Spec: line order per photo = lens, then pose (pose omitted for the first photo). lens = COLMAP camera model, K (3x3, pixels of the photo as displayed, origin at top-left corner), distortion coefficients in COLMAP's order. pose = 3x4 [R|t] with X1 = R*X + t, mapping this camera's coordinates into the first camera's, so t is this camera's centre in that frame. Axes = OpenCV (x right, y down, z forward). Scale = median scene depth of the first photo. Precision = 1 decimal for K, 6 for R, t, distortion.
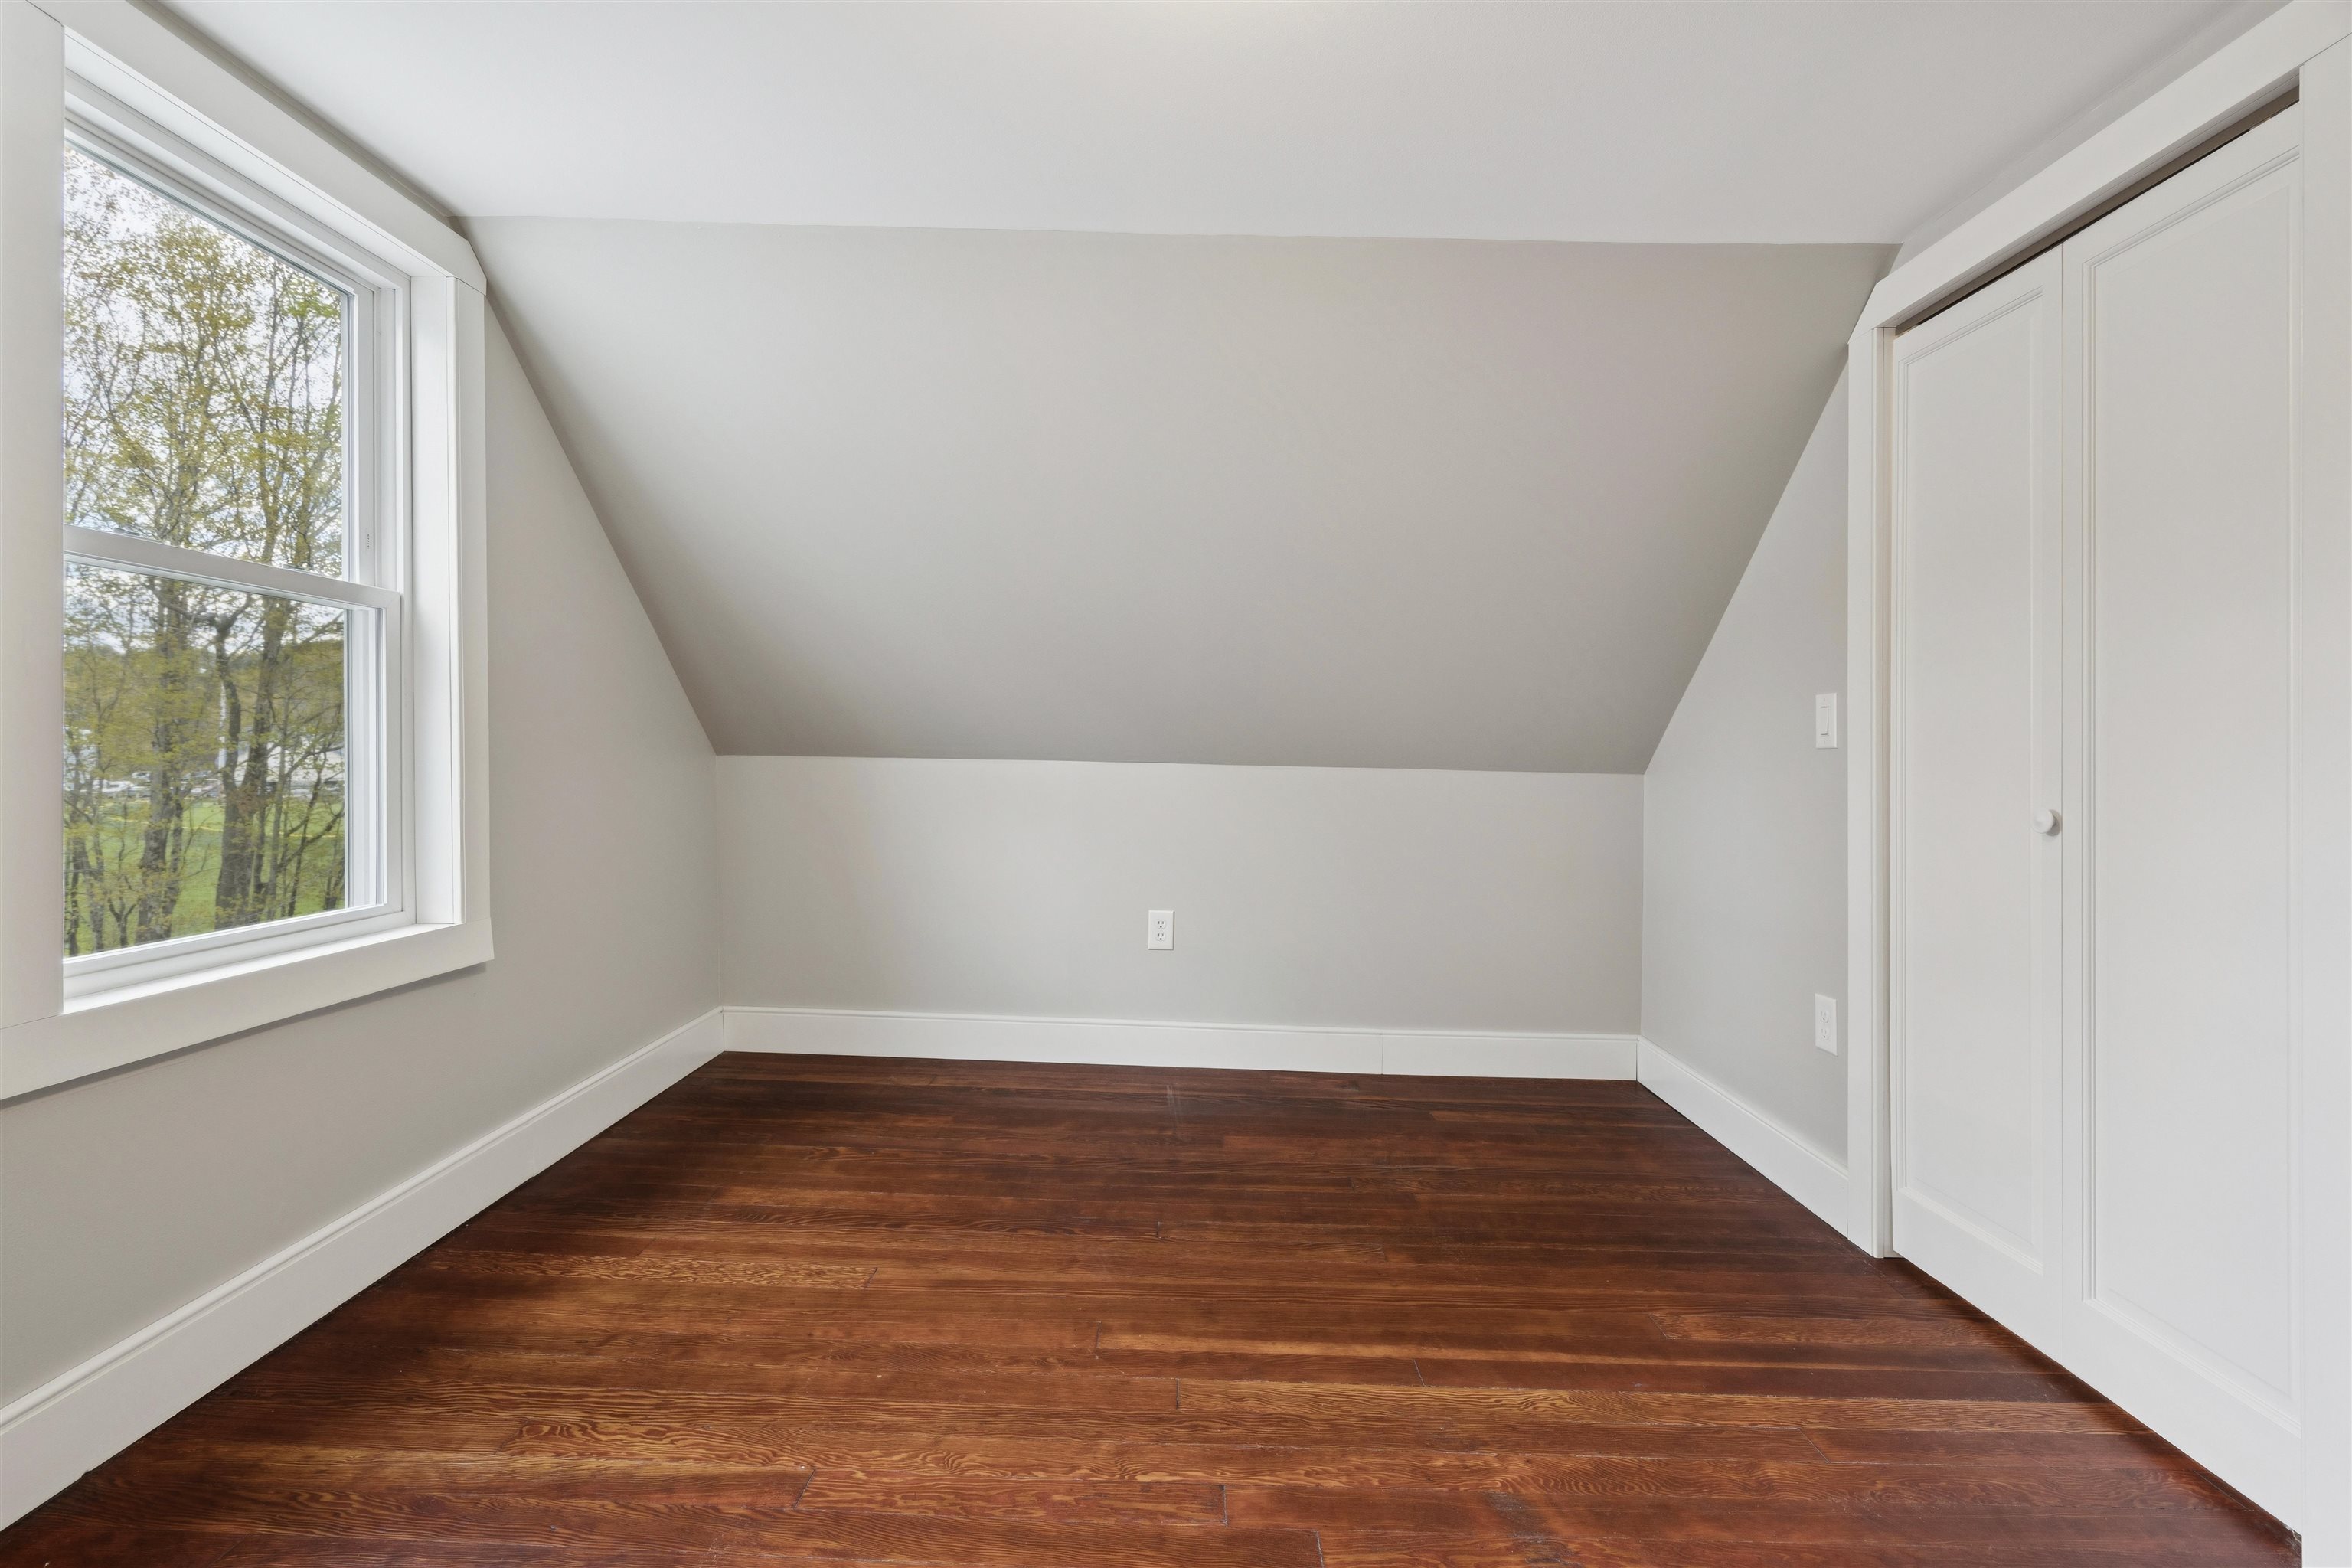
lens RADIAL K [[1076.4, 0, 1168.2], [0, 1076.4, 763.6], [0, 0, 1]] dist [-0.006753, 0.003898]
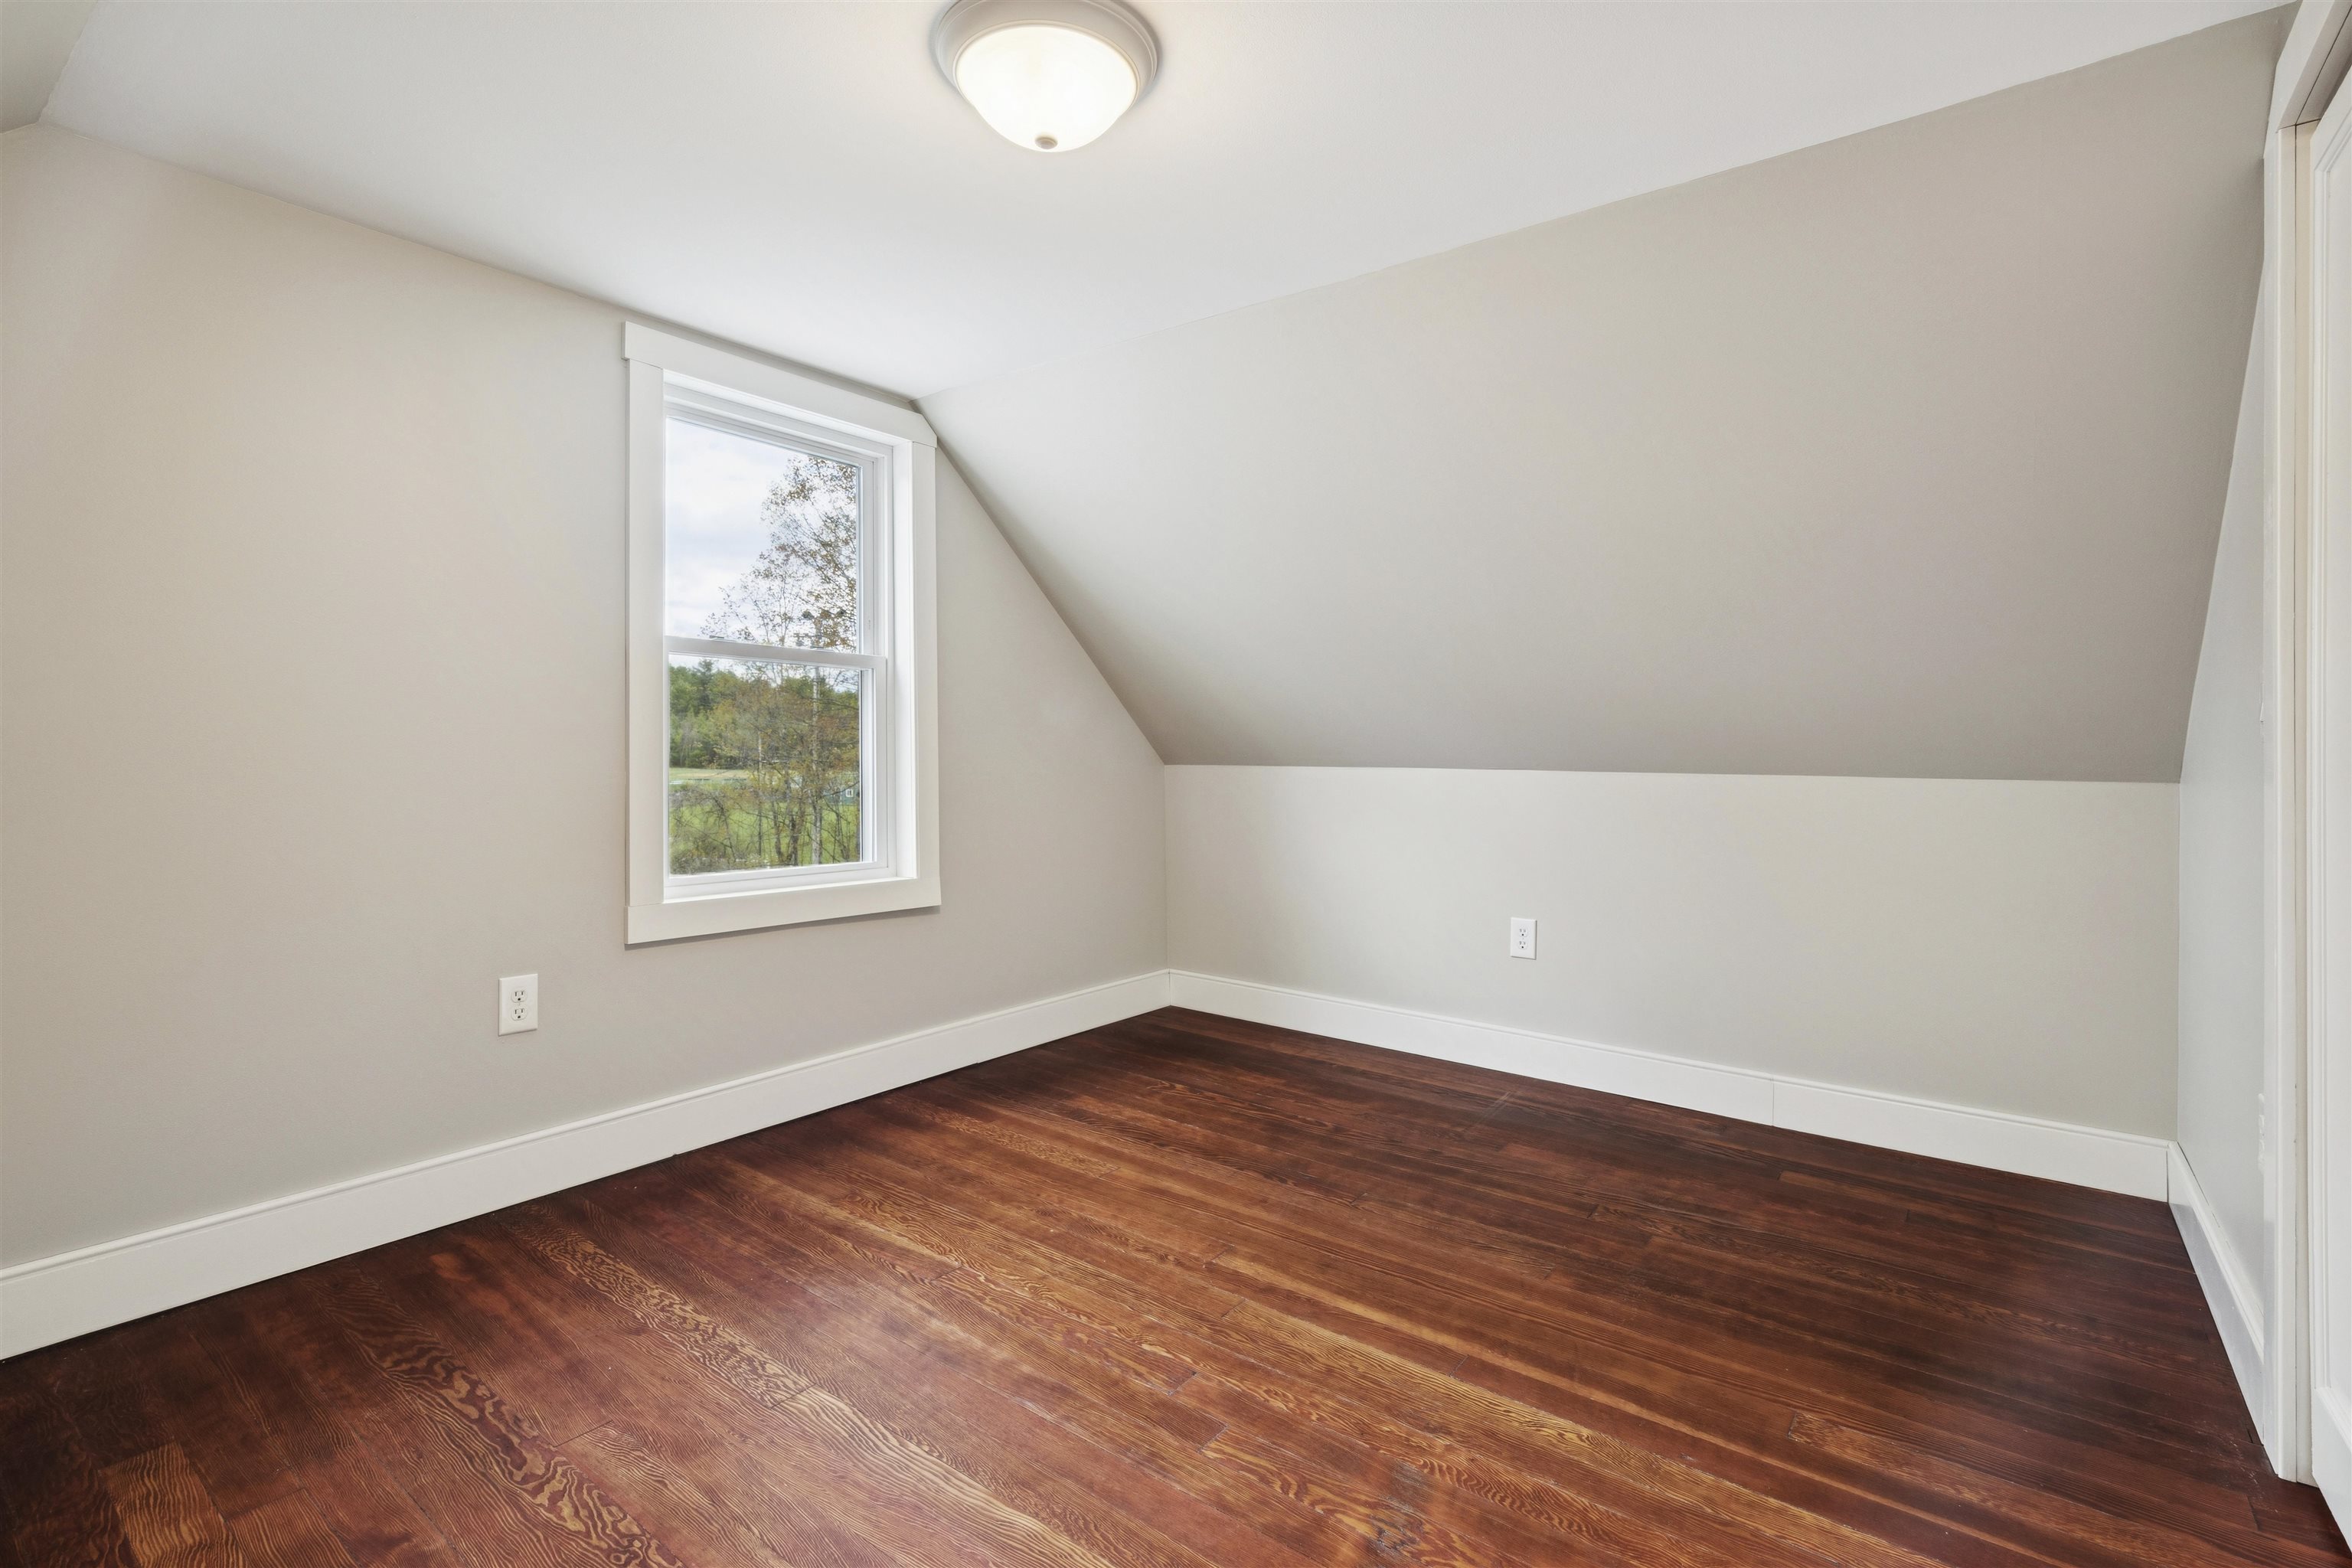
lens RADIAL K [[1076.4, 0, 1177.6], [0, 1076.4, 779.3], [0, 0, 1]] dist [-0.006753, 0.003898]
pose [[0.803053, 0.001151, -0.595907, 0.523986], [0.000206, 0.999998, 0.002210, 0.010090], [0.595908, -0.001898, 0.803050, 0.025519]]
